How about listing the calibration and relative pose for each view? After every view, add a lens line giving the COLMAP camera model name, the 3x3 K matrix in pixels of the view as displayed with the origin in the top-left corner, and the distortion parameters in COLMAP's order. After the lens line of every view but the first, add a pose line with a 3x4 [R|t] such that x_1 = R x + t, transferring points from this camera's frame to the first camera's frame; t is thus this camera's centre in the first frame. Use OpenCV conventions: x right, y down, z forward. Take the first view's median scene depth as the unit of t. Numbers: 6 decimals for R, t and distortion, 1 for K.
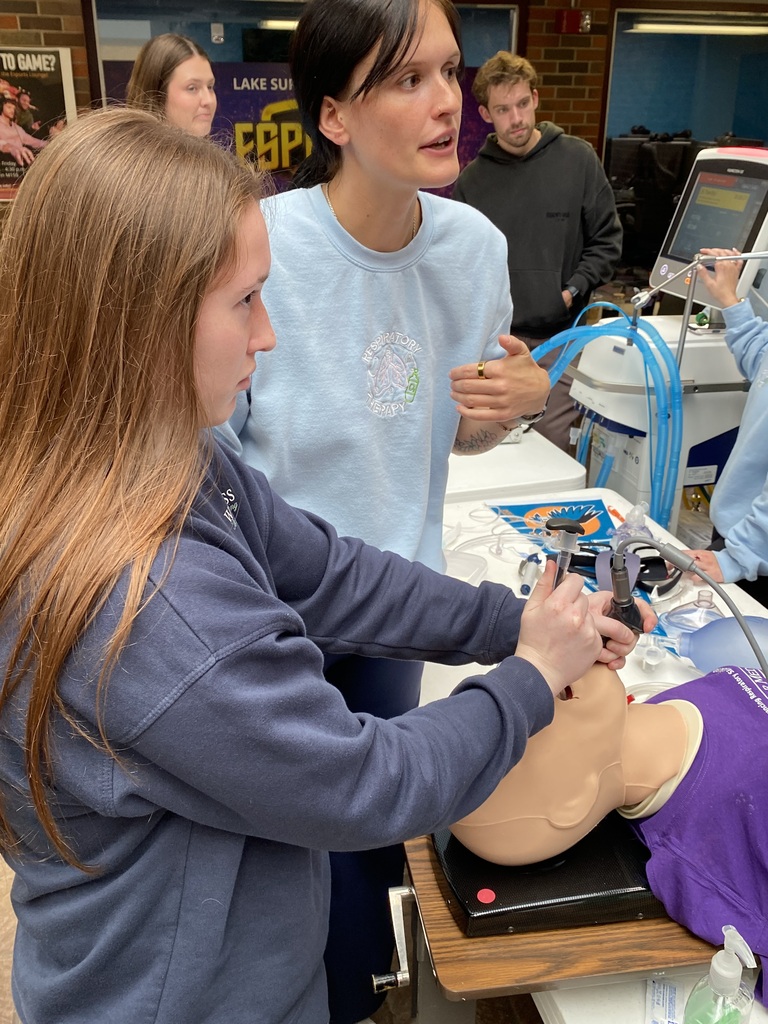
lens RADIAL K [[959.2, 0, 349.1], [0, 959.2, 521.3], [0, 0, 1]] dist [0.025089, 0.000000]
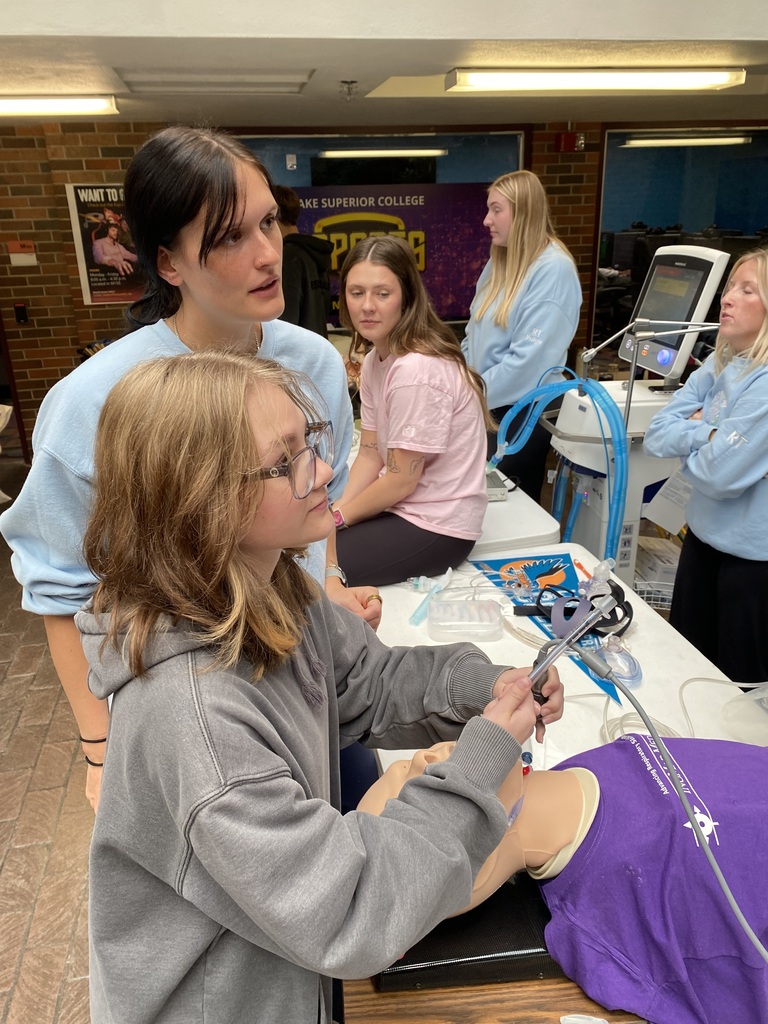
lens RADIAL K [[764.6, 0, 380.6], [0, 764.6, 514.1], [0, 0, 1]] dist [0.017063, 0.000120]
pose [[0.997017, -0.009078, -0.076651, 0.115660], [0.006931, 0.999577, -0.028230, -0.048707], [0.076874, 0.027614, 0.996658, 0.070467]]
